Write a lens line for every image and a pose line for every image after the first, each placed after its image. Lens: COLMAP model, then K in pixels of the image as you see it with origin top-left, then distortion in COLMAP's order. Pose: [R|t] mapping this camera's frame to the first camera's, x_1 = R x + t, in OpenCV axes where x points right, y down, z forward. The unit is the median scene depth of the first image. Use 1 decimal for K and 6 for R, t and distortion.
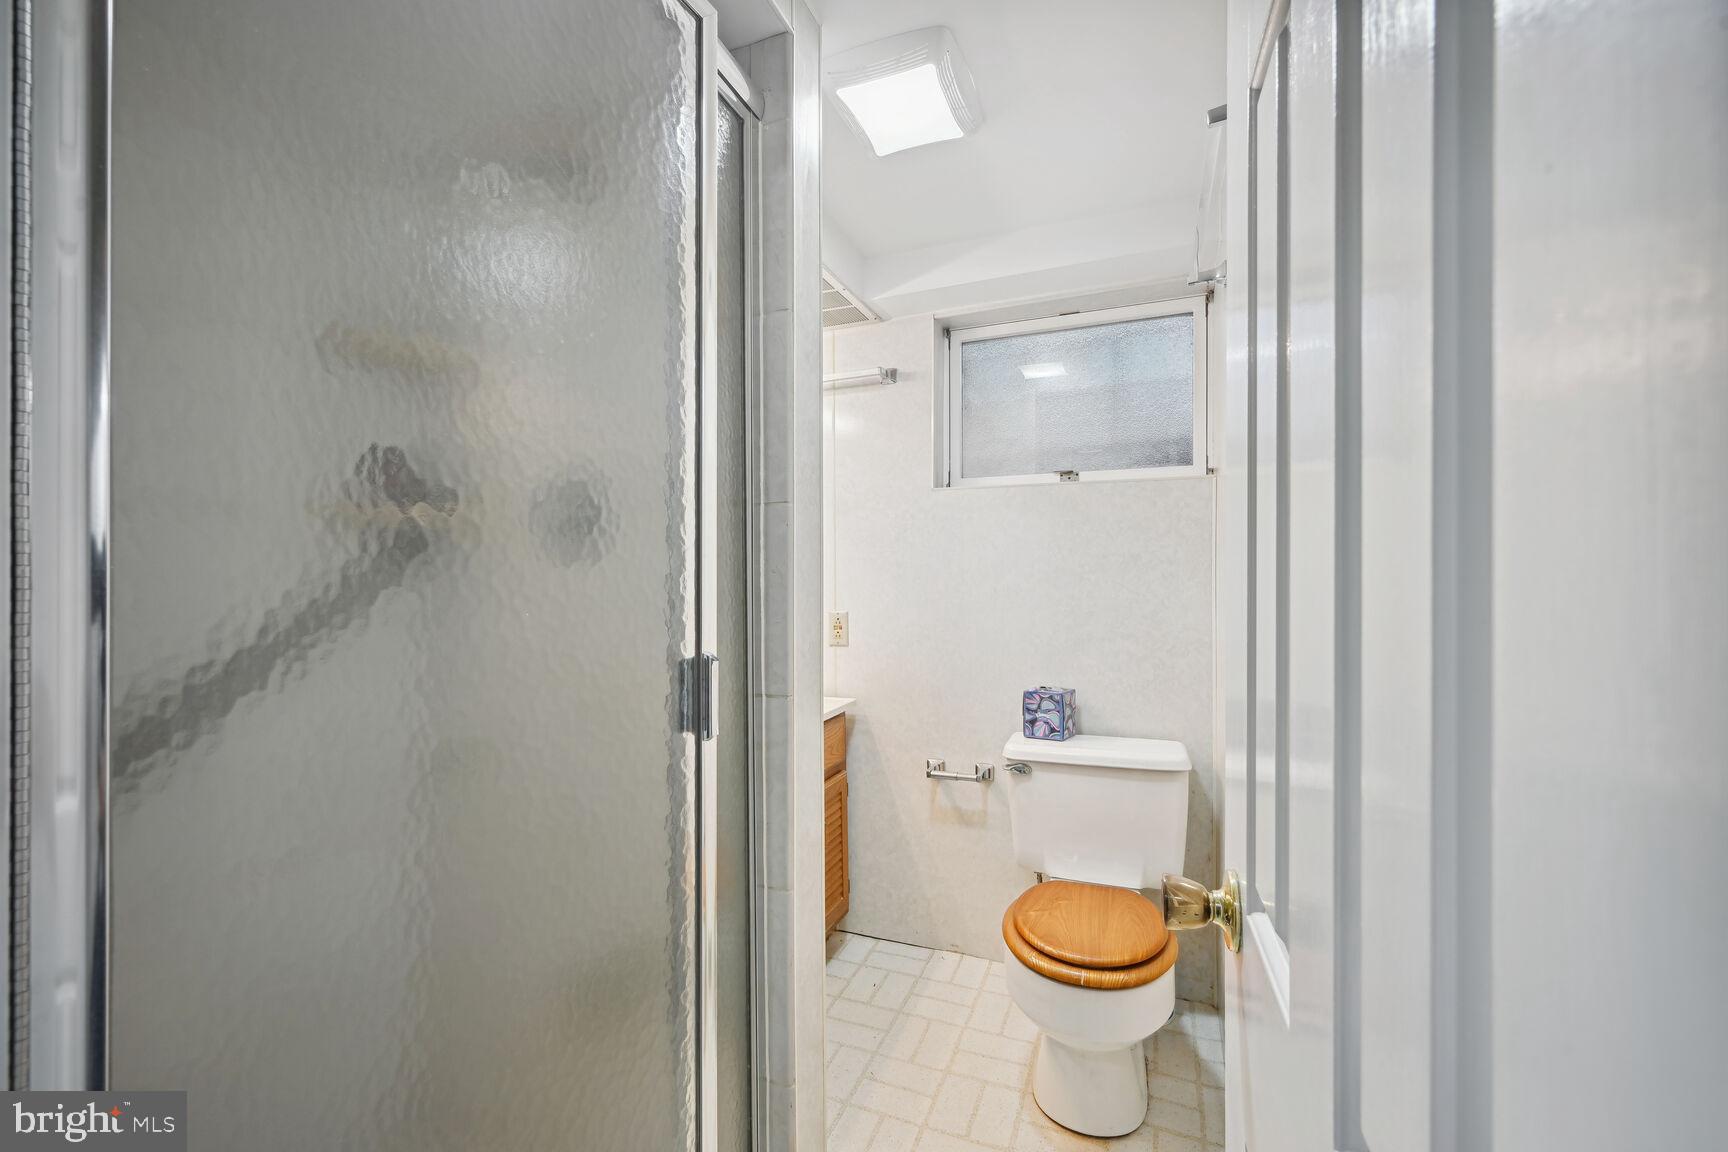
lens RADIAL K [[700.2, 0, 864.9], [0, 700.2, 584.0], [0, 0, 1]] dist [0.004344, 0.000123]
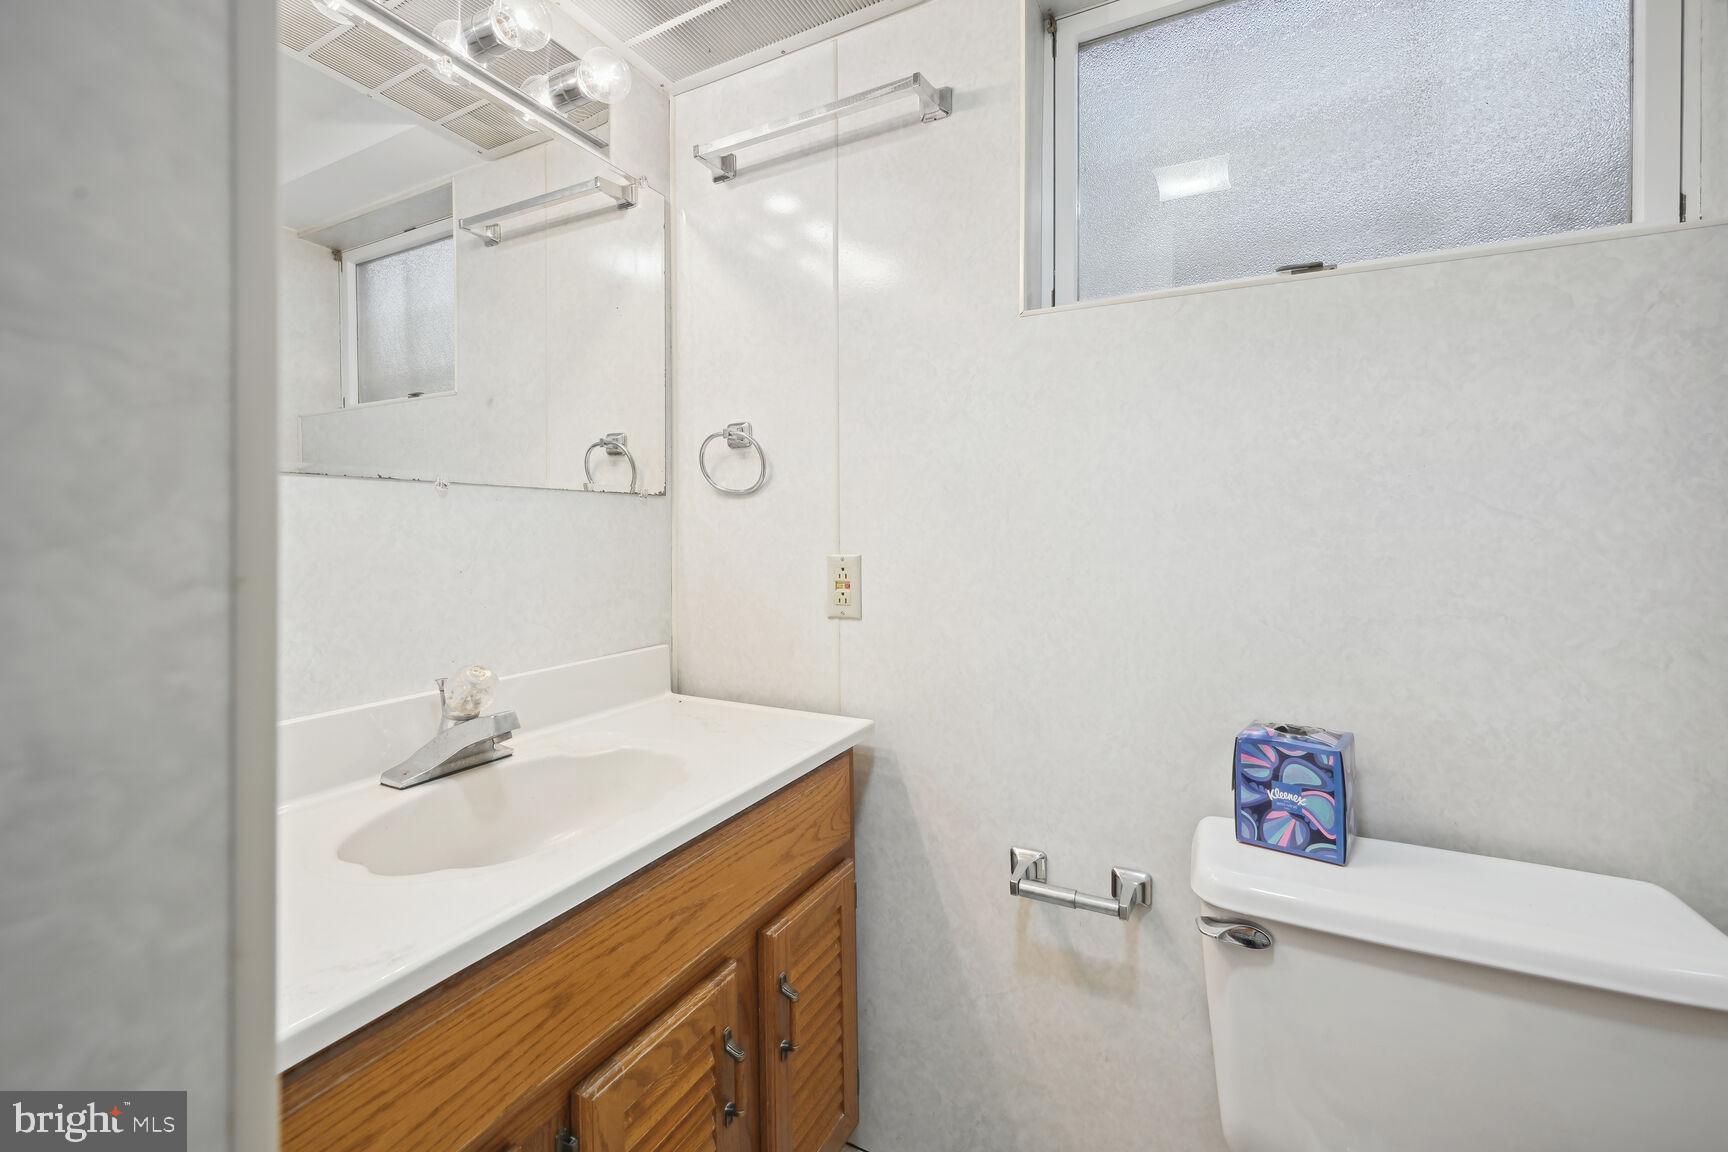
lens RADIAL K [[700.2, 0, 875.0], [0, 700.2, 535.1], [0, 0, 1]] dist [0.004344, 0.000123]
pose [[0.996429, 0.001507, -0.084422, 0.034590], [-0.000911, 0.999974, 0.007105, 0.021601], [0.084431, -0.007003, 0.996405, 0.501918]]
